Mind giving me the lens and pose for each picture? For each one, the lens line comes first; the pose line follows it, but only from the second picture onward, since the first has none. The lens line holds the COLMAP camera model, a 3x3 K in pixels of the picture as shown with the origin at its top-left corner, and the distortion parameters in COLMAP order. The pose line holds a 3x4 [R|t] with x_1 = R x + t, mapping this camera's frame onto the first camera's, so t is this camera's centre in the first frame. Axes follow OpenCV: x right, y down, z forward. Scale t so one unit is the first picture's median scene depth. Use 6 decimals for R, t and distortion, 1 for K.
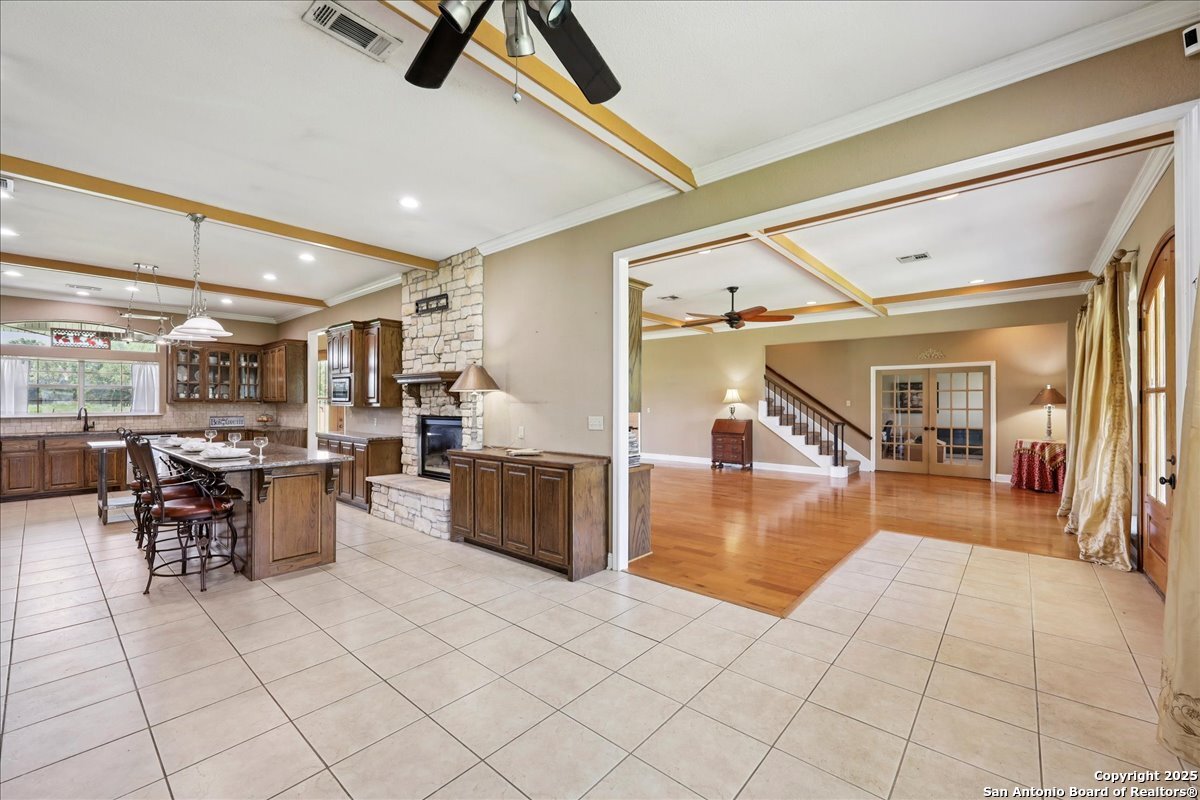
lens RADIAL K [[487.8, 0, 596.5], [0, 487.8, 407.2], [0, 0, 1]] dist [-0.005981, 0.003389]
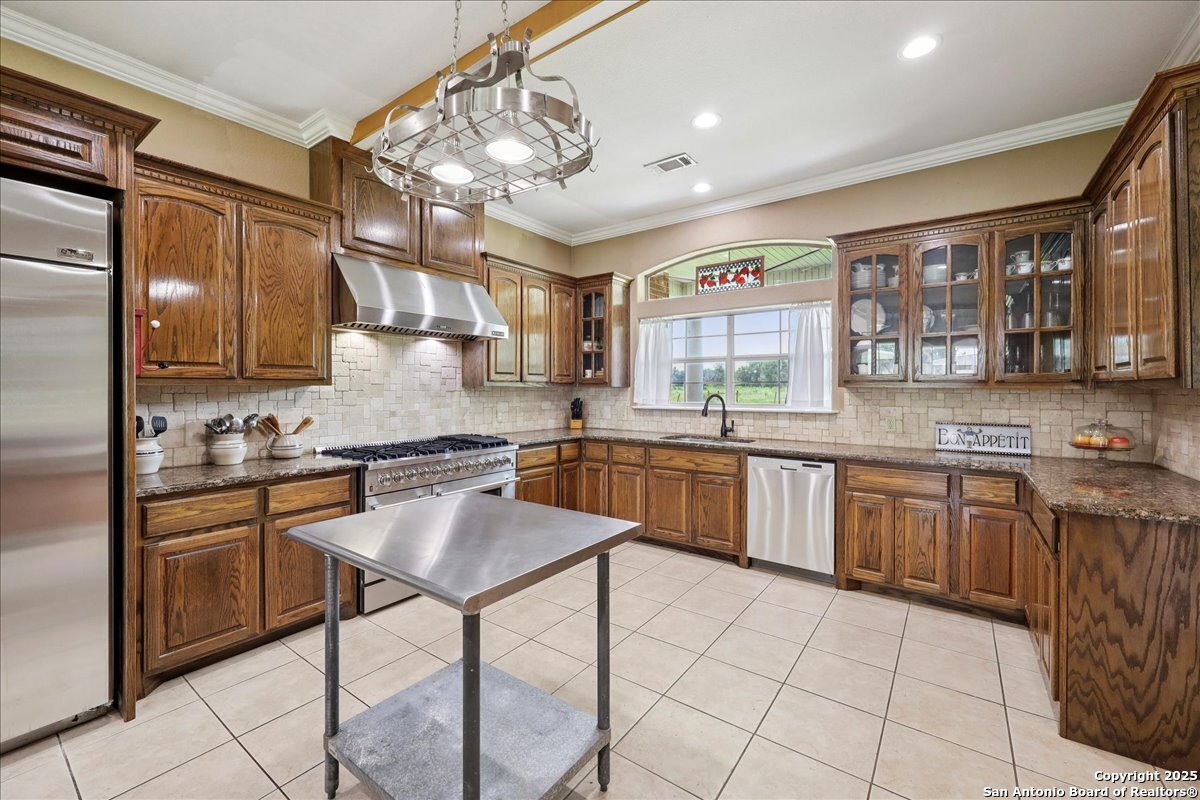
lens RADIAL K [[487.8, 0, 593.4], [0, 487.8, 389.9], [0, 0, 1]] dist [-0.005981, 0.003389]
pose [[0.081267, 0.001641, -0.996691, -0.458479], [-0.014486, 0.999895, 0.000465, -0.002732], [0.996587, 0.014400, 0.081282, 0.745498]]
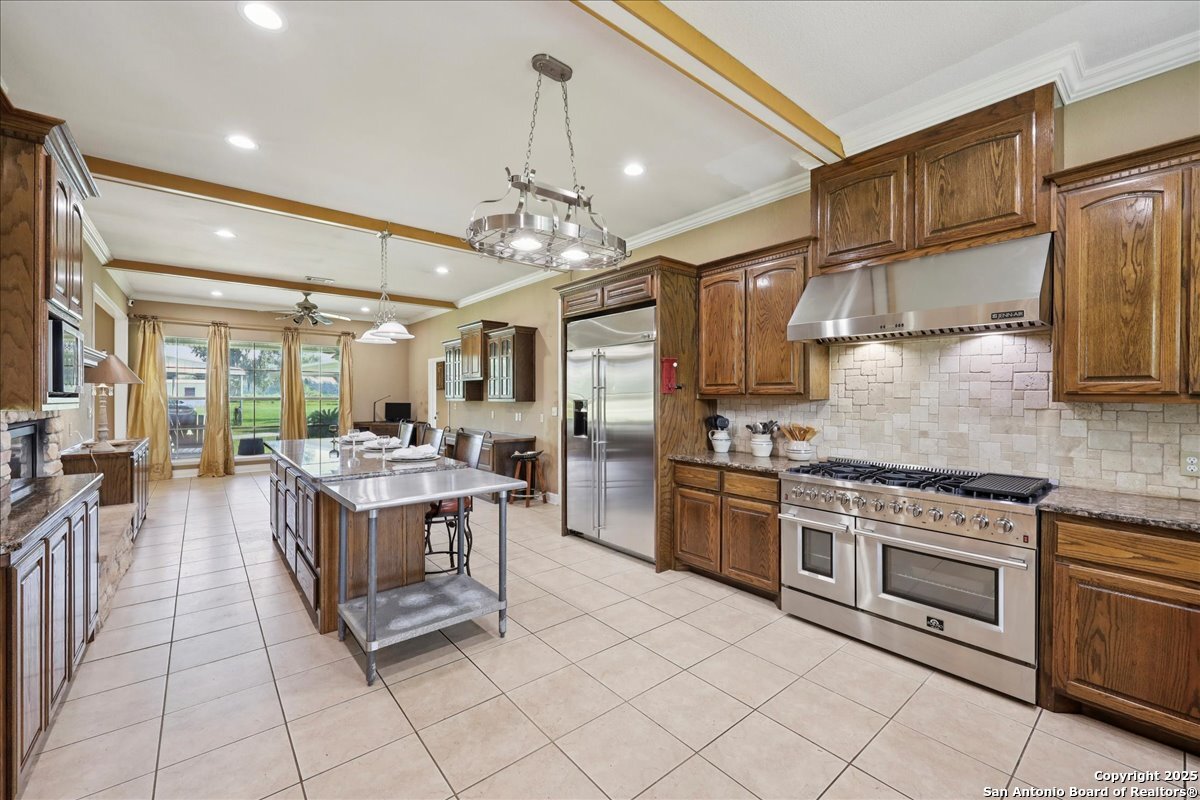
lens RADIAL K [[487.8, 0, 607.7], [0, 487.8, 397.8], [0, 0, 1]] dist [-0.005981, 0.003389]
pose [[-0.988352, -0.008244, 0.151961, -0.888132], [-0.005412, 0.999804, 0.019039, -0.015515], [-0.152088, 0.017995, -0.988203, 1.136434]]
